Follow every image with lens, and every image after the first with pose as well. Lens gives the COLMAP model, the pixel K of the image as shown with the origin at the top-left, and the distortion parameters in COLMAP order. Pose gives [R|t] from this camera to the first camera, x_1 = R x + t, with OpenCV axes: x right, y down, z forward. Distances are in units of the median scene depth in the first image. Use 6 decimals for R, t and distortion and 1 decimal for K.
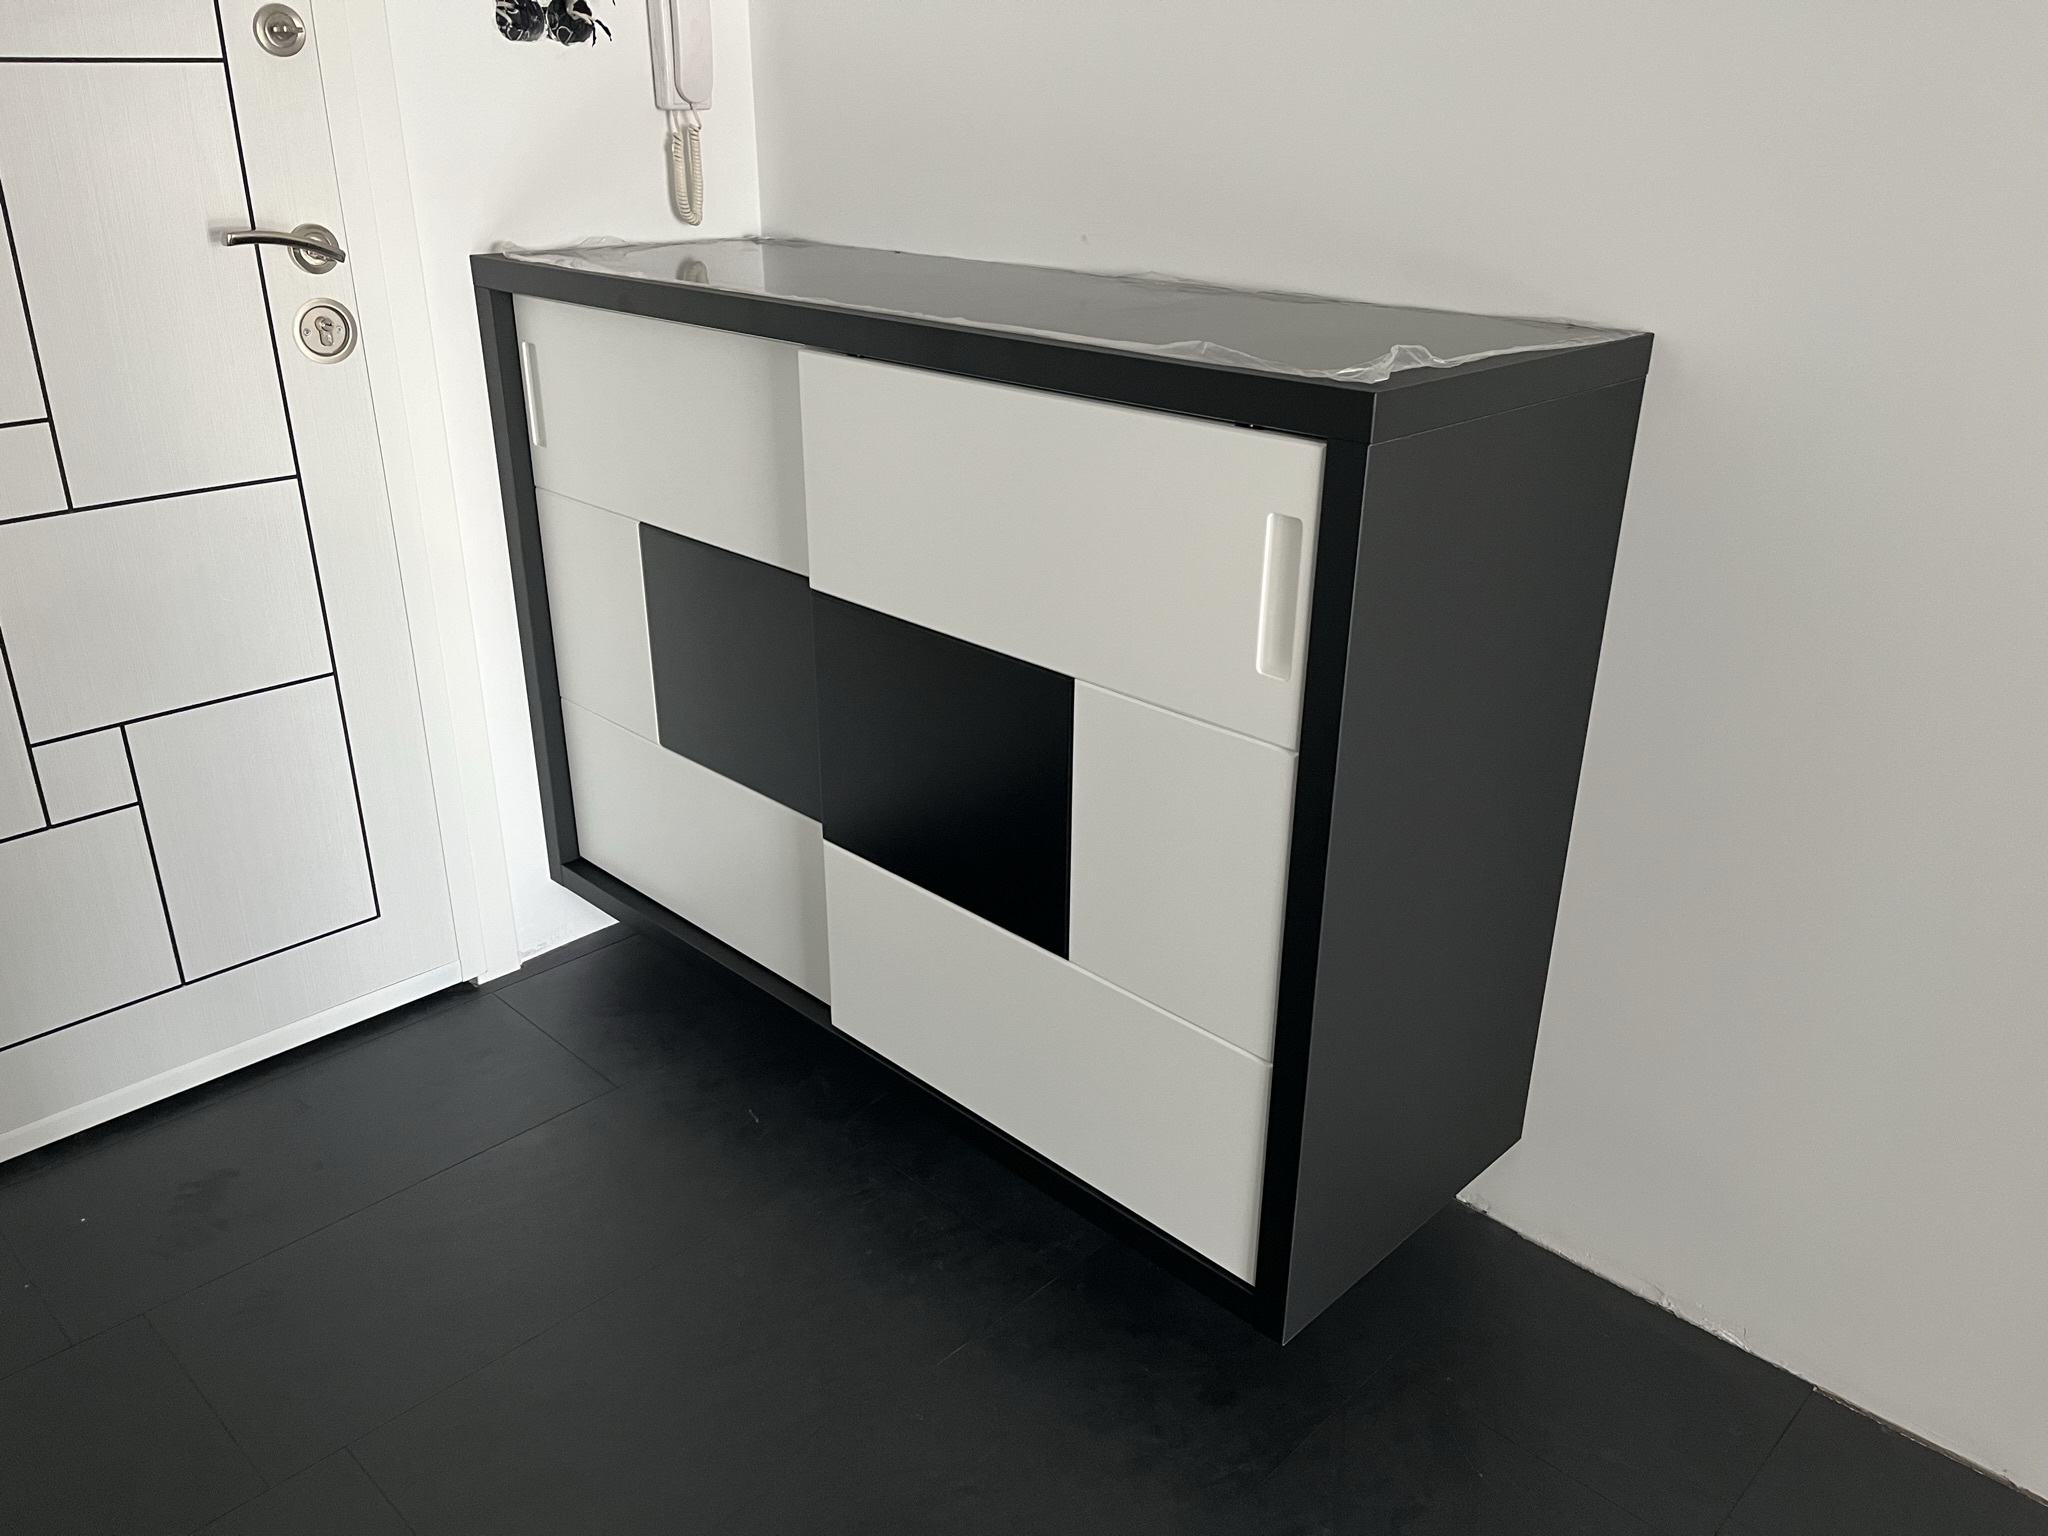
lens RADIAL K [[1551.7, 0, 1052.3], [0, 1551.7, 762.5], [0, 0, 1]] dist [0.061301, -0.043564]
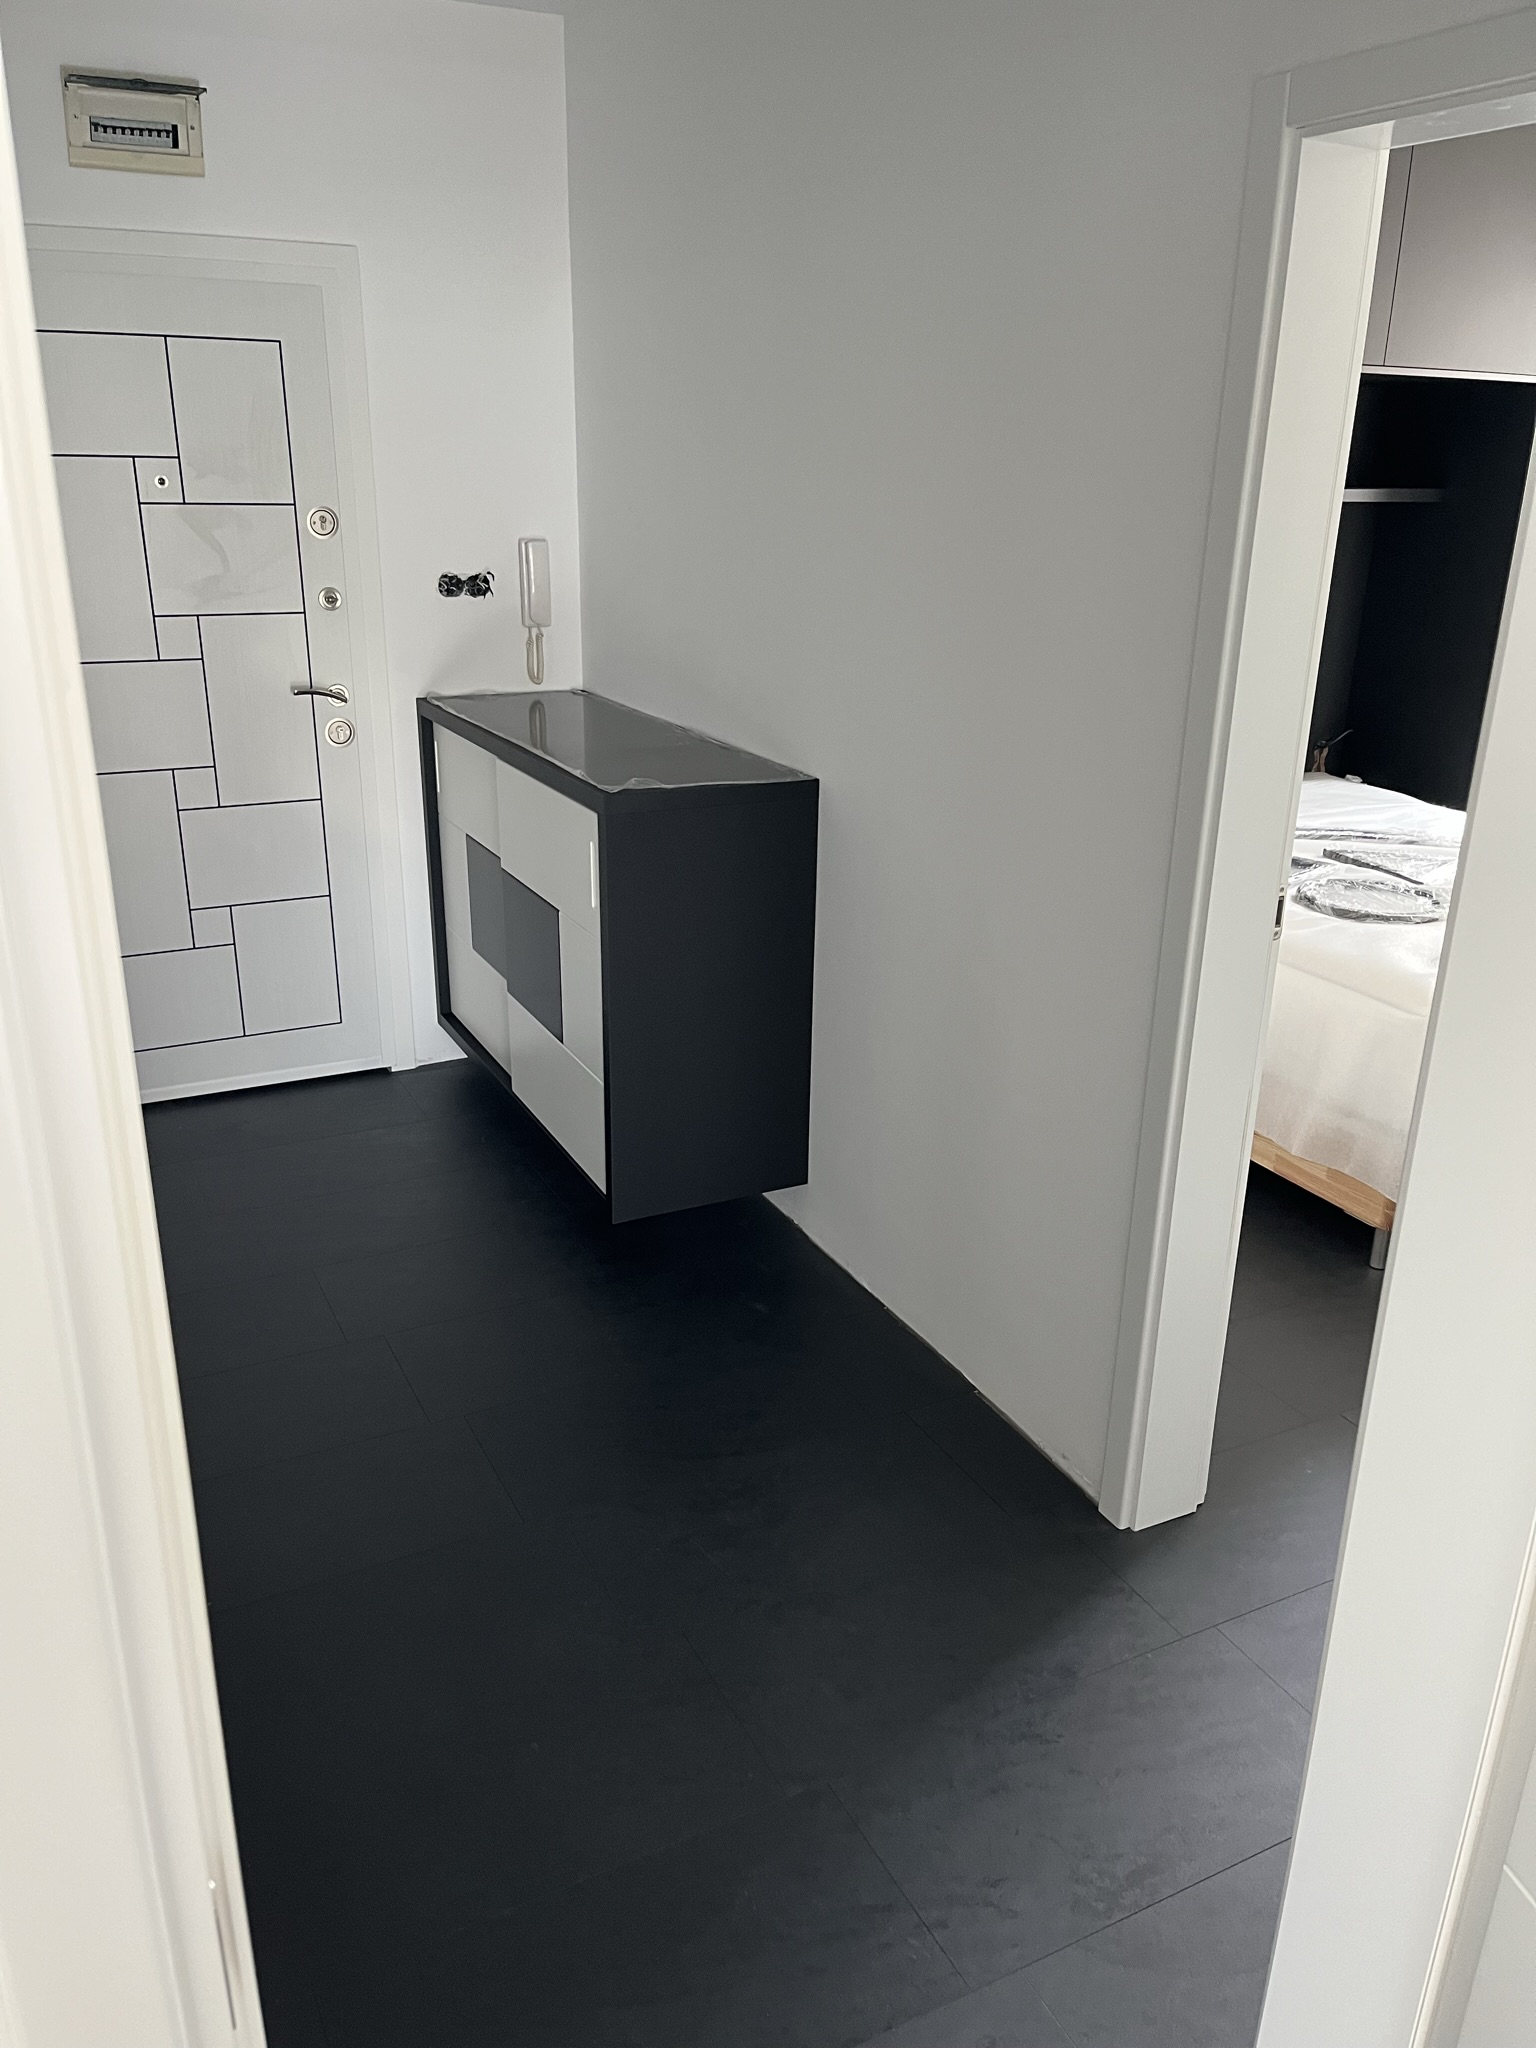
lens RADIAL K [[1541.2, 0, 797.4], [0, 1541.2, 1024.6], [0, 0, 1]] dist [0.067031, -0.074648]
pose [[0.949106, 0.113503, -0.293794, 0.701443], [-0.131107, 0.990525, -0.040870, 0.107983], [0.286372, 0.077309, 0.954995, -0.708050]]
